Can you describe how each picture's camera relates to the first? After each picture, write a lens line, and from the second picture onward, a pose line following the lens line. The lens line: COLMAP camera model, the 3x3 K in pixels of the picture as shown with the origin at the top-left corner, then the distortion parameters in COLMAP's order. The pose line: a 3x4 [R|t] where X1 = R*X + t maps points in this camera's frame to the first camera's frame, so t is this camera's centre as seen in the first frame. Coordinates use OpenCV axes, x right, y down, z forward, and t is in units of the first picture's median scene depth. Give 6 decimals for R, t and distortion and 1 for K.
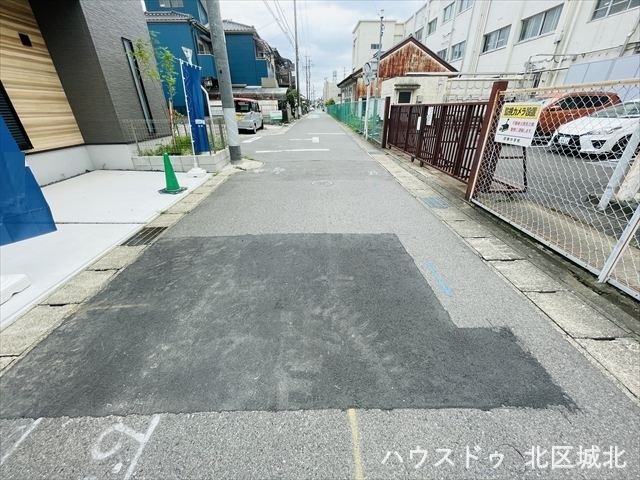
lens RADIAL K [[259.1, 0, 320.0], [0, 259.1, 240.0], [0, 0, 1]] dist [-0.002698, -0.000113]
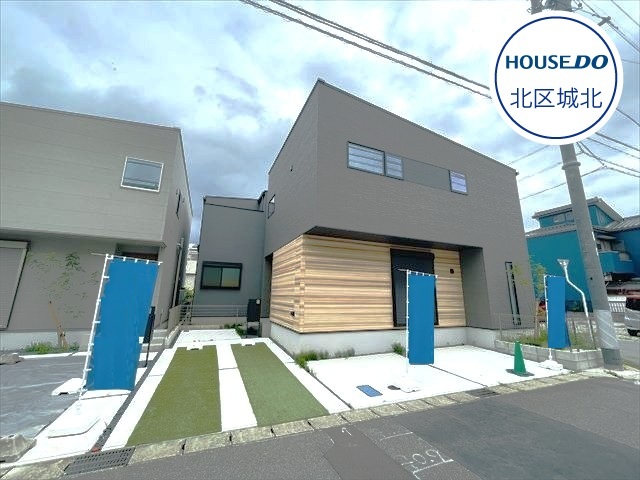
lens RADIAL K [[259.1, 0, 320.0], [0, 259.1, 240.0], [0, 0, 1]] dist [-0.002698, -0.000113]
pose [[0.345618, -0.183426, -0.920273, 0.316932], [-0.445299, 0.831193, -0.332907, 0.103212], [0.825988, 0.524856, 0.205596, -0.314110]]
